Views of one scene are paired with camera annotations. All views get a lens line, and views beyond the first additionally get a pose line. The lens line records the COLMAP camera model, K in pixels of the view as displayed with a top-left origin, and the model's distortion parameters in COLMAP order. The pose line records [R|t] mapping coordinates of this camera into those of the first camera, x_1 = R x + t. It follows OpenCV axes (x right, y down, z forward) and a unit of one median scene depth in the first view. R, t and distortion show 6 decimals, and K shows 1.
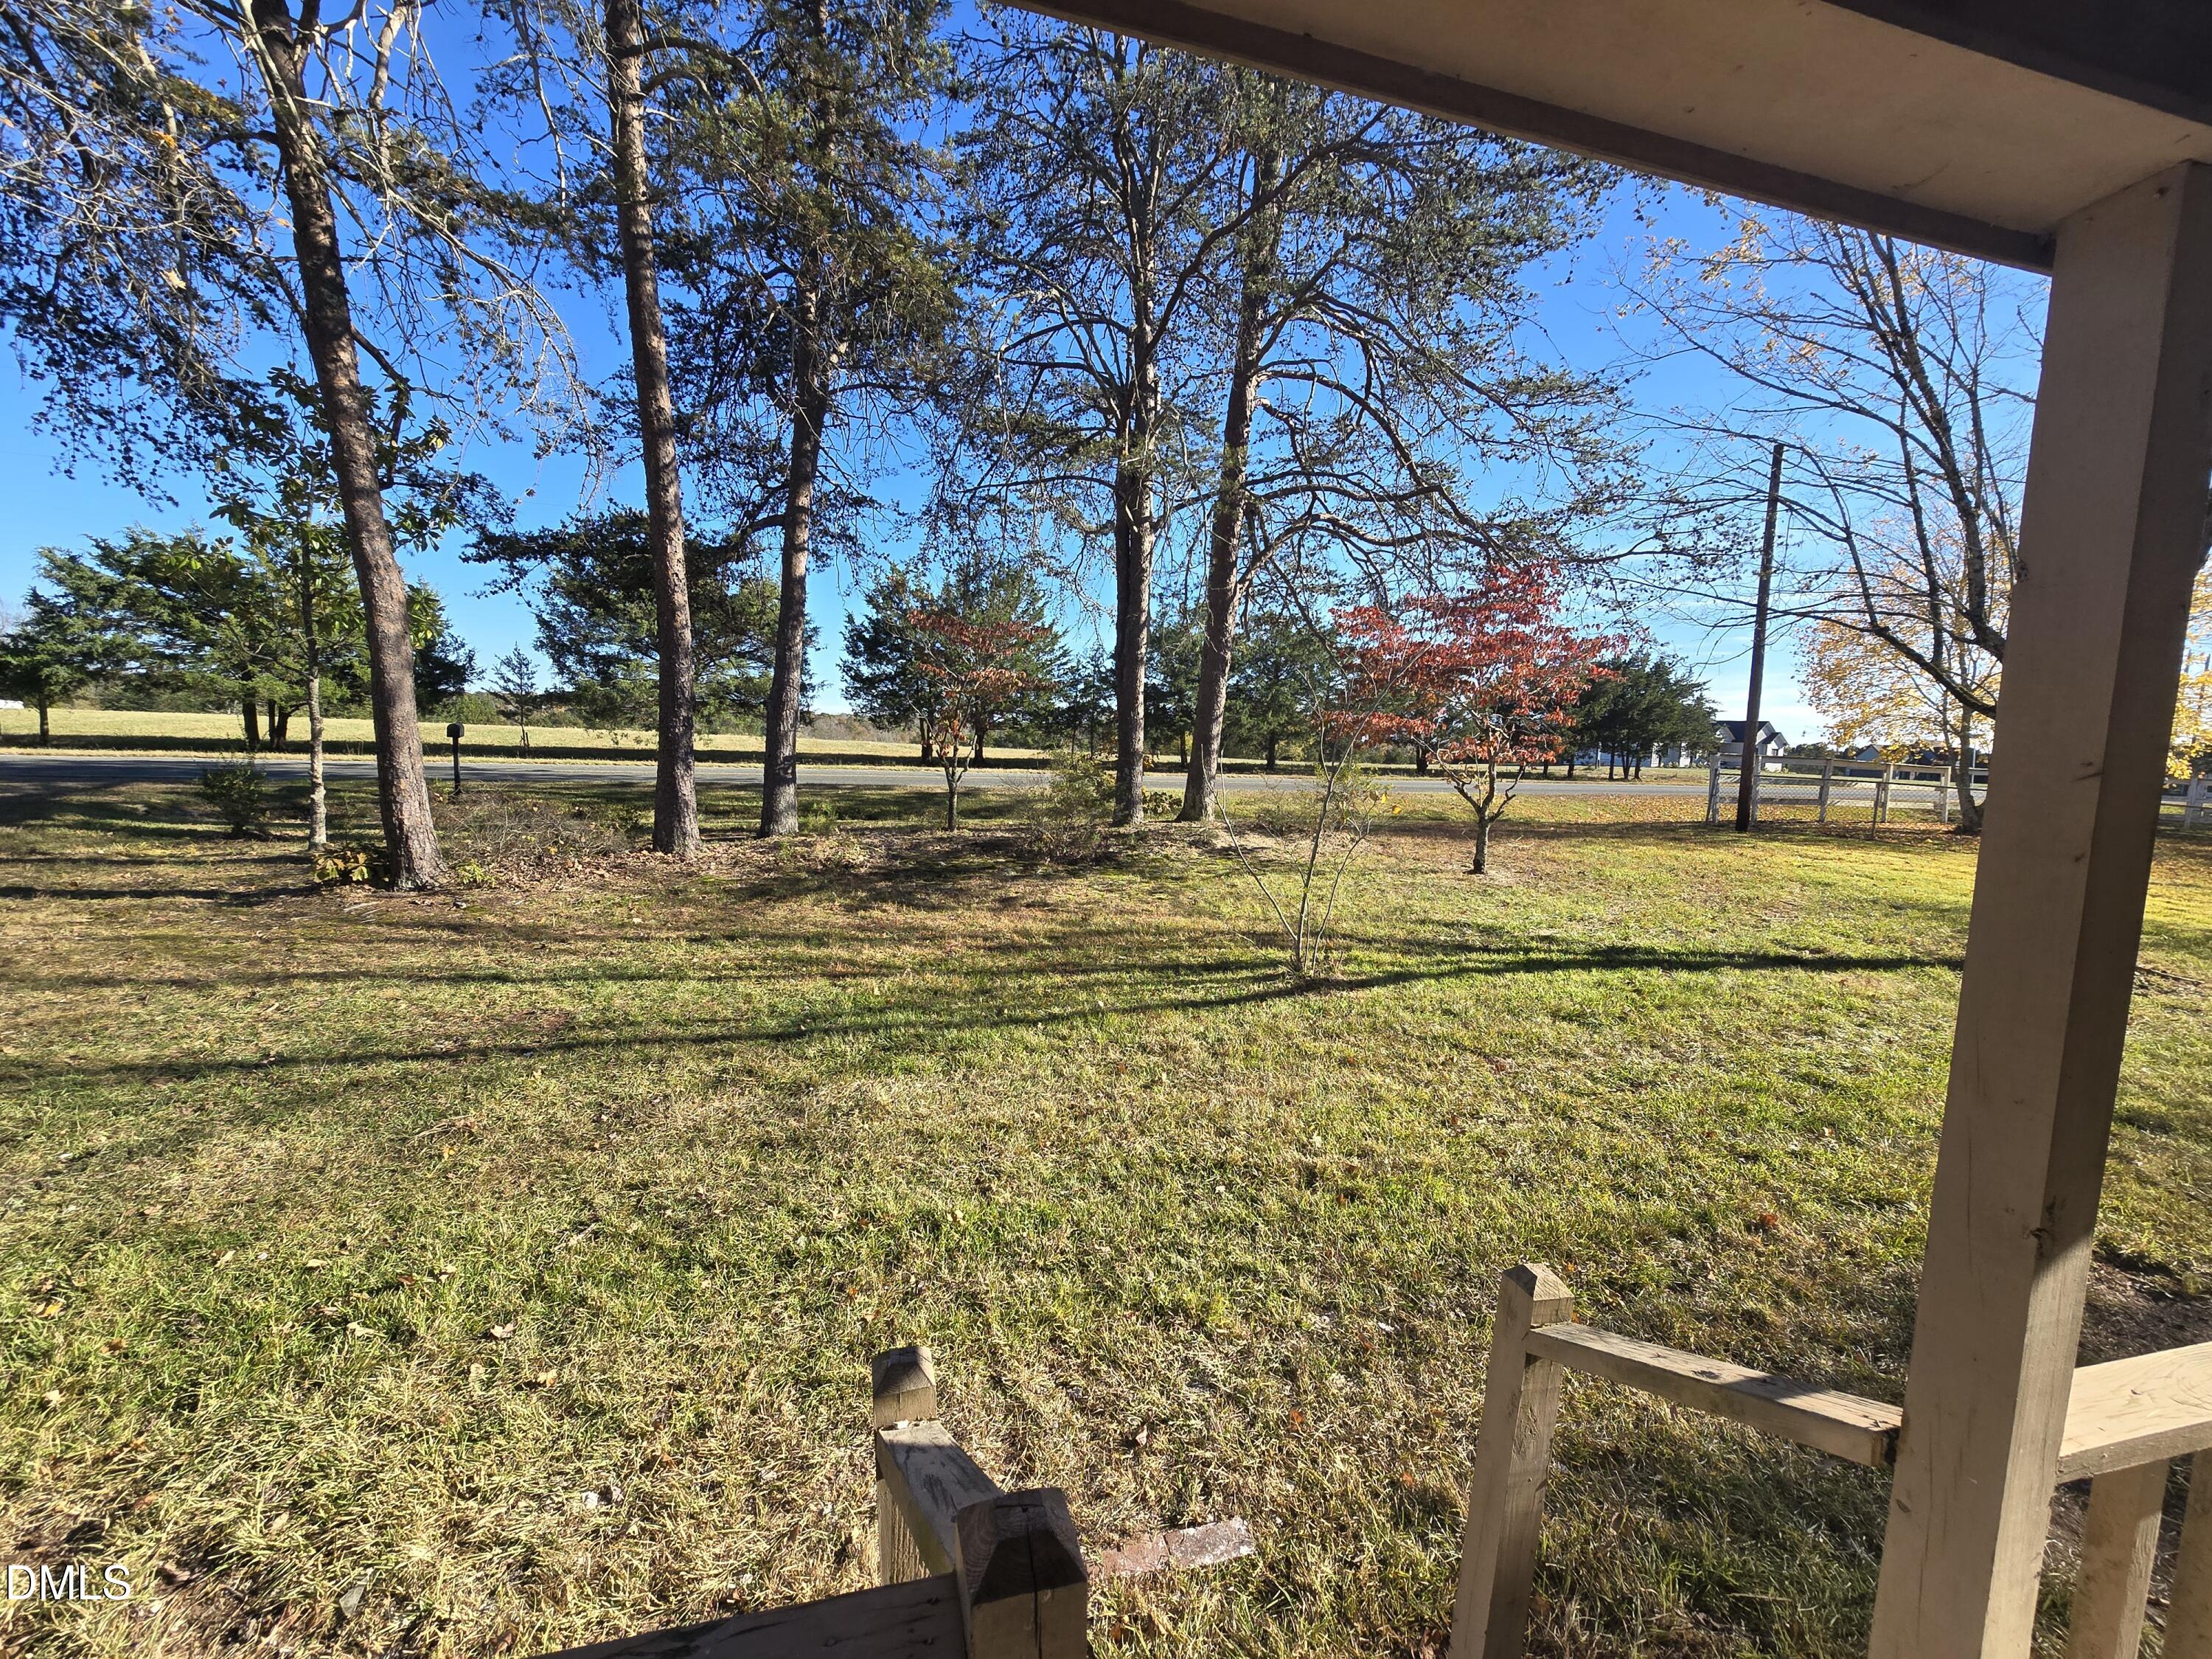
lens RADIAL K [[906.6, 0, 1120.3], [0, 906.6, 825.6], [0, 0, 1]] dist [-0.002579, -0.000902]
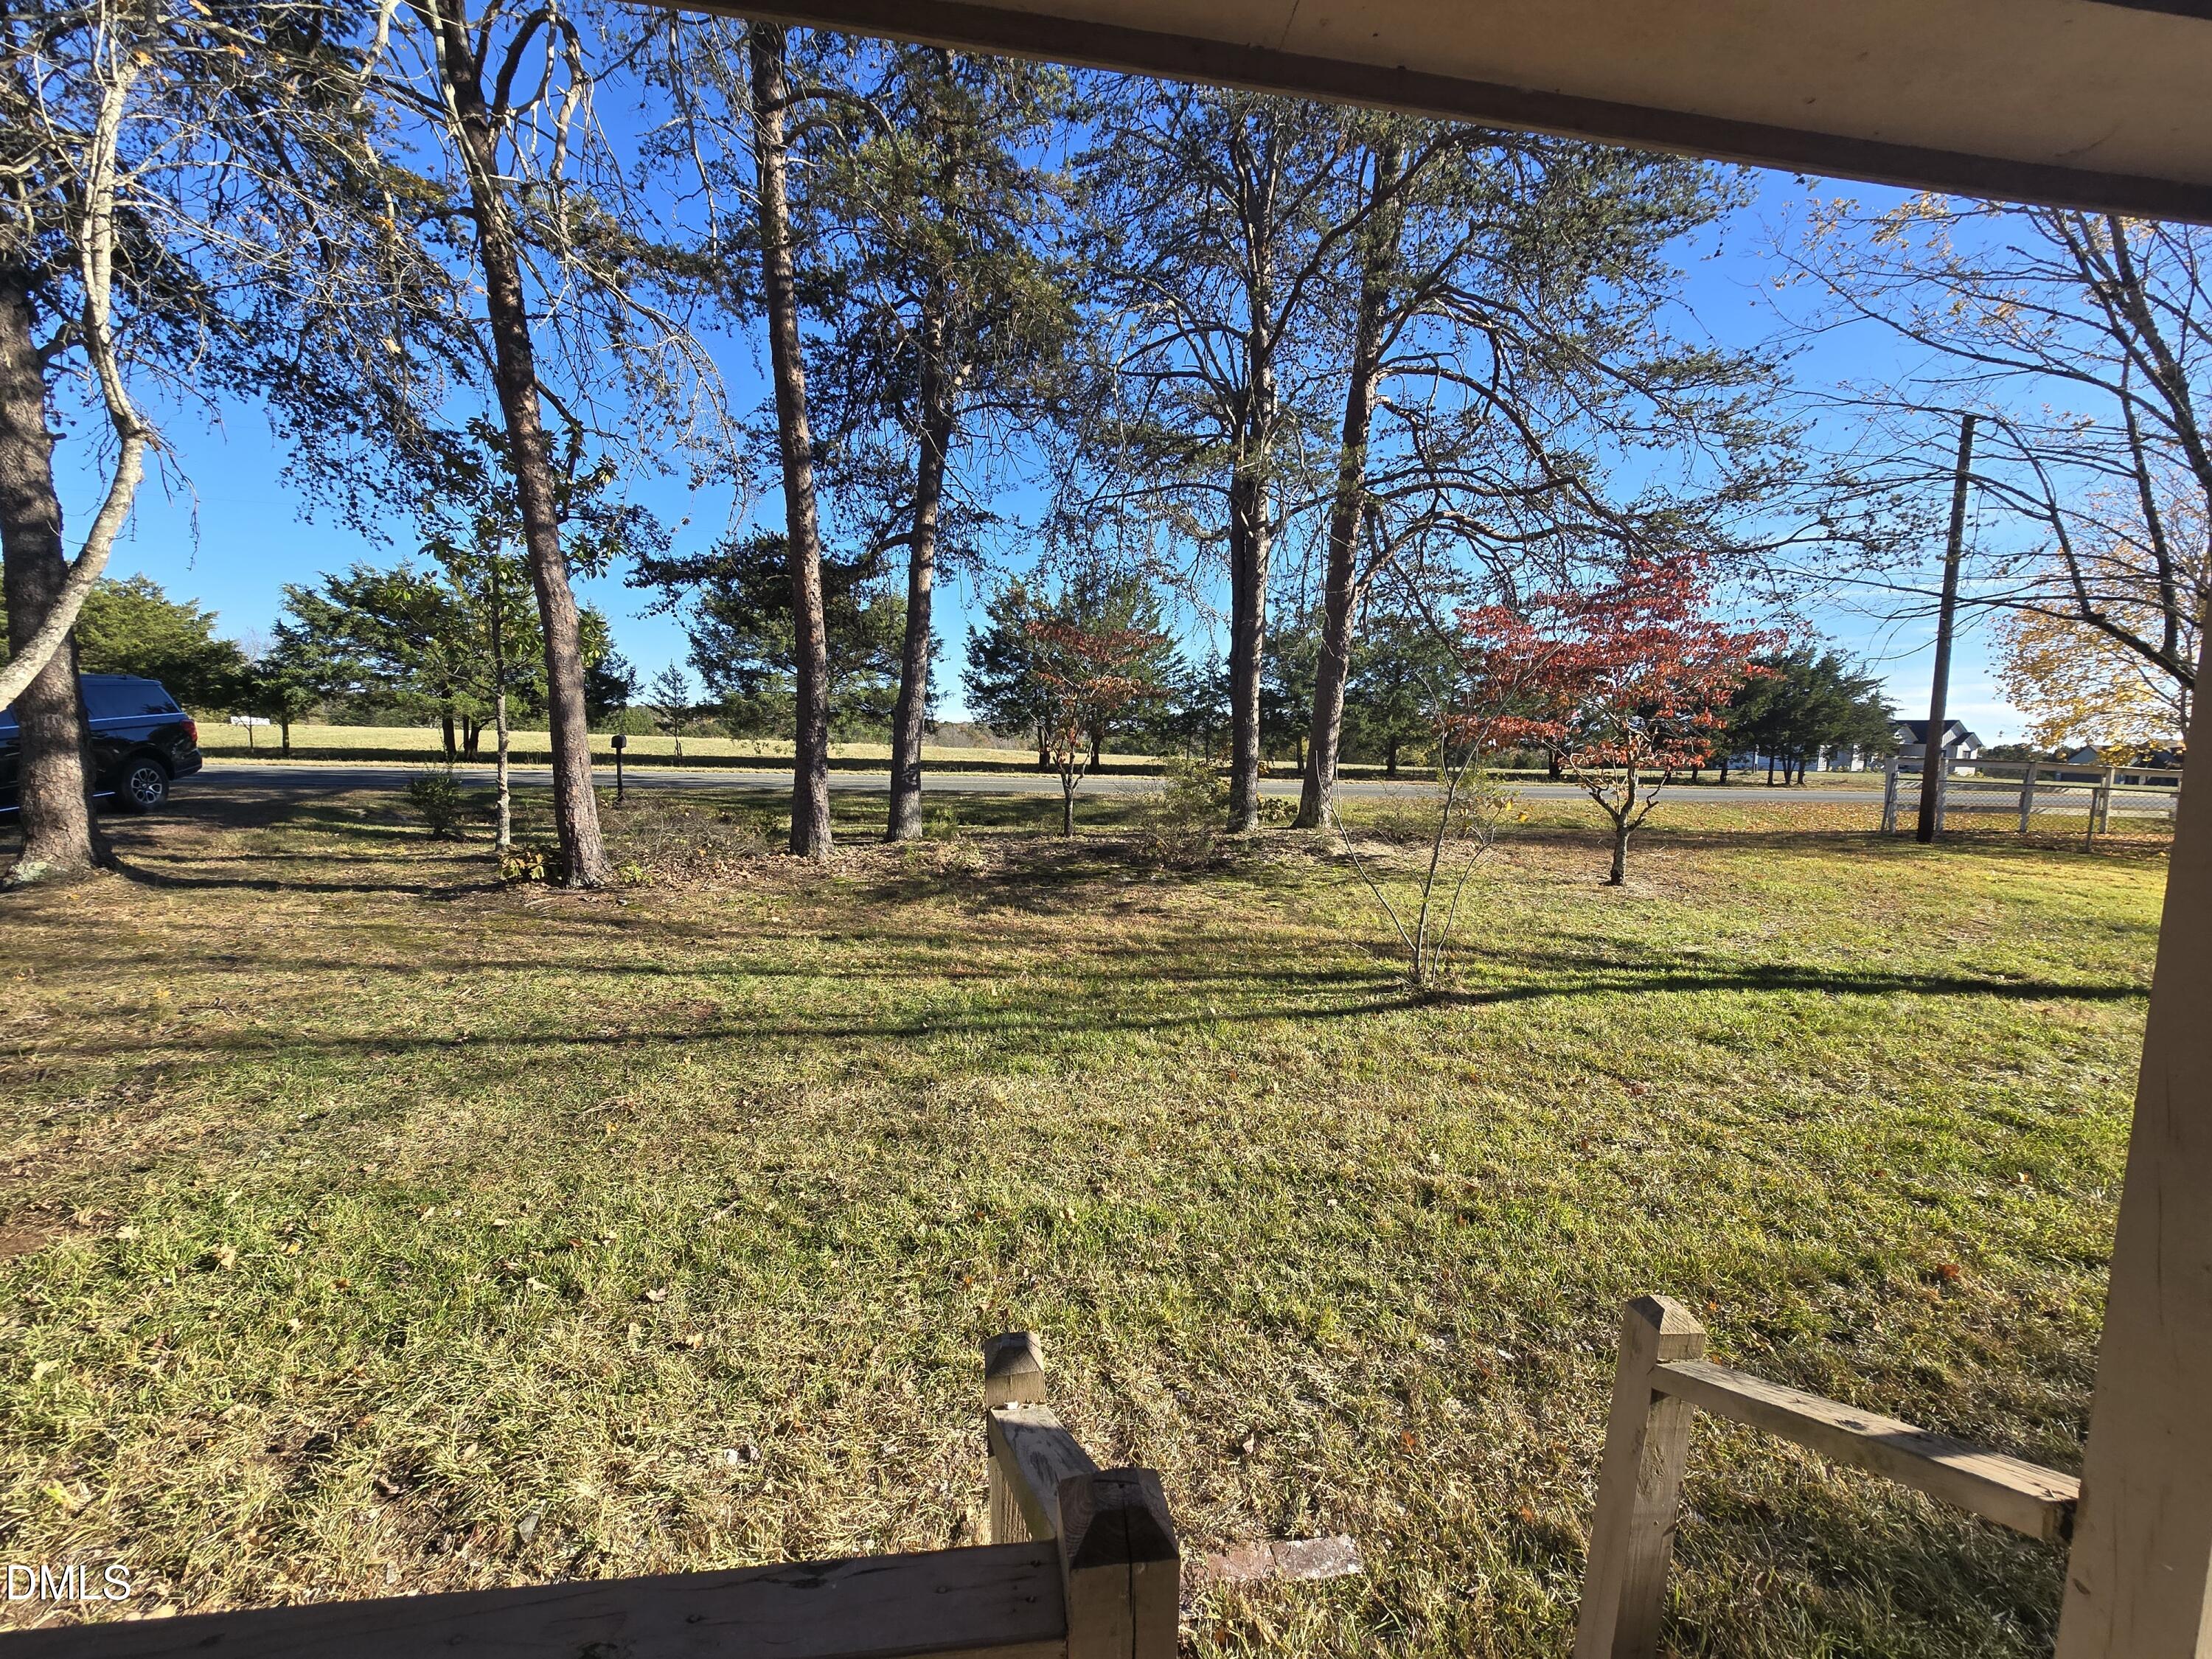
lens RADIAL K [[905.5, 0, 1119.1], [0, 905.5, 827.4], [0, 0, 1]] dist [-0.001479, -0.000810]
pose [[0.991845, 0.004596, -0.127370, 0.001500], [-0.005212, 0.999976, -0.004497, -0.000419], [0.127346, 0.005124, 0.991845, -0.003281]]
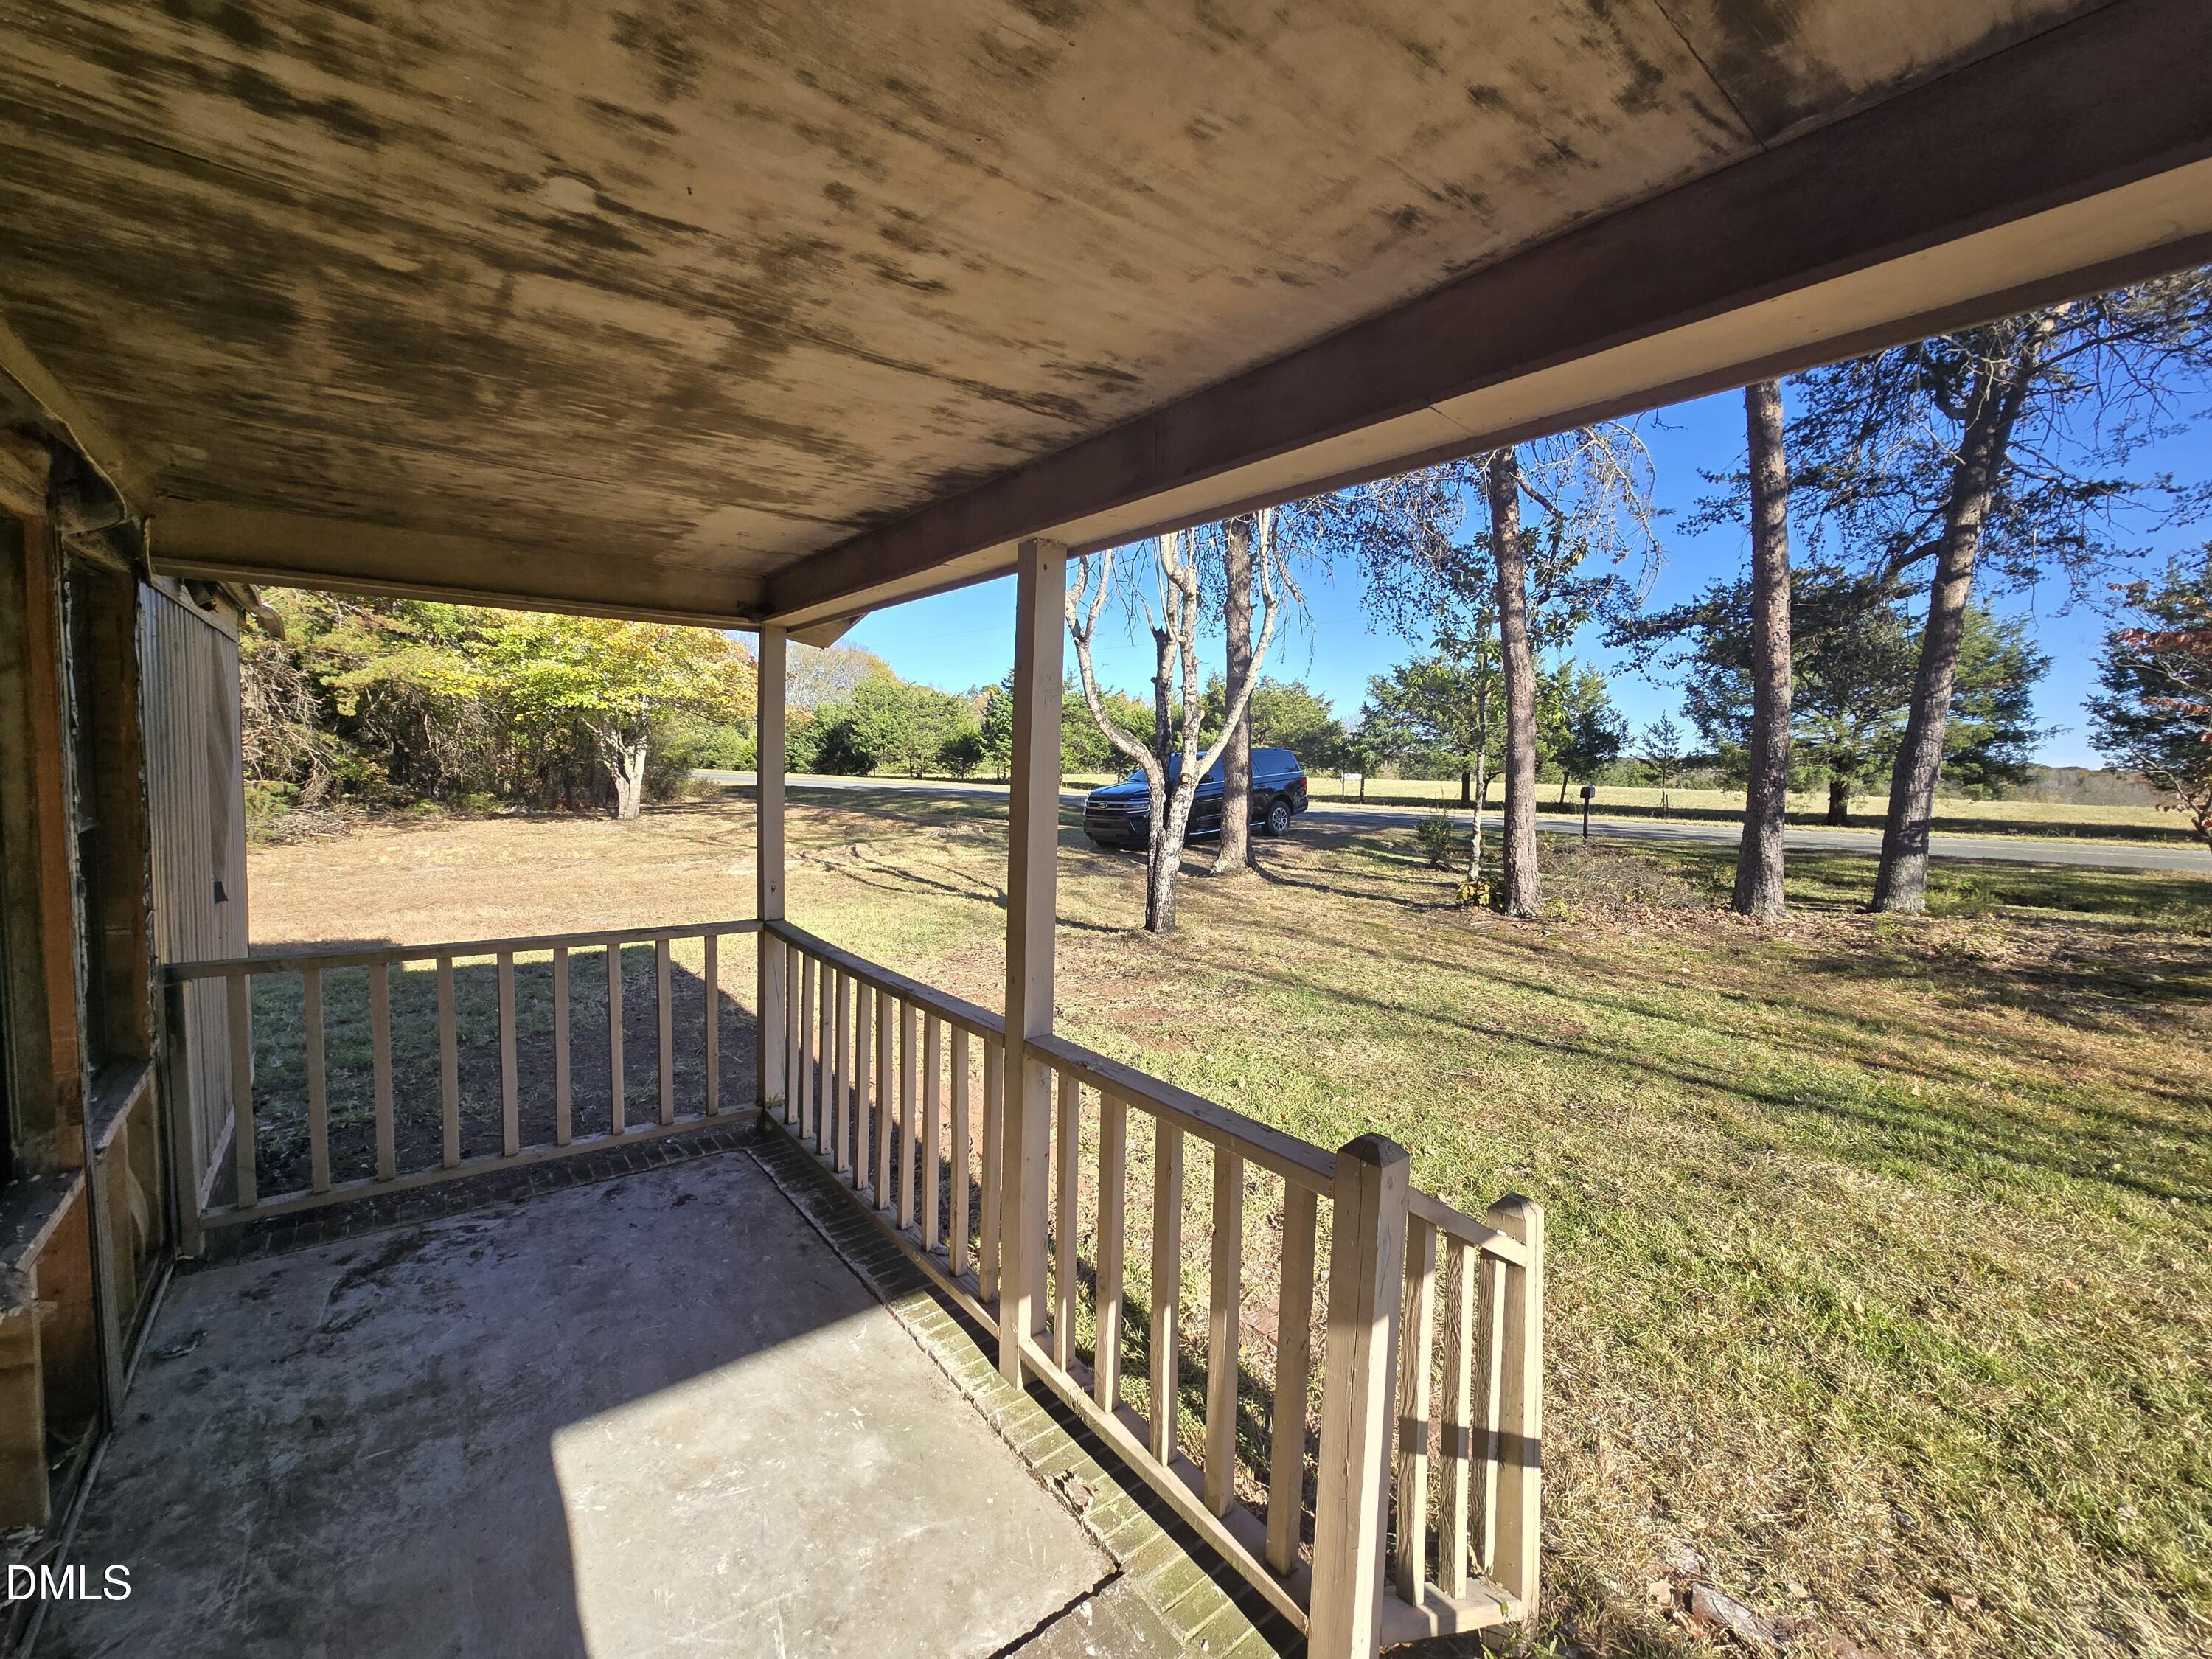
lens RADIAL K [[905.5, 0, 1119.1], [0, 905.5, 827.4], [0, 0, 1]] dist [-0.001479, -0.000810]
pose [[0.413108, 0.032397, -0.910106, 0.116098], [-0.093361, 0.995608, -0.006937, 0.006129], [0.905884, 0.087834, 0.414318, -0.038034]]
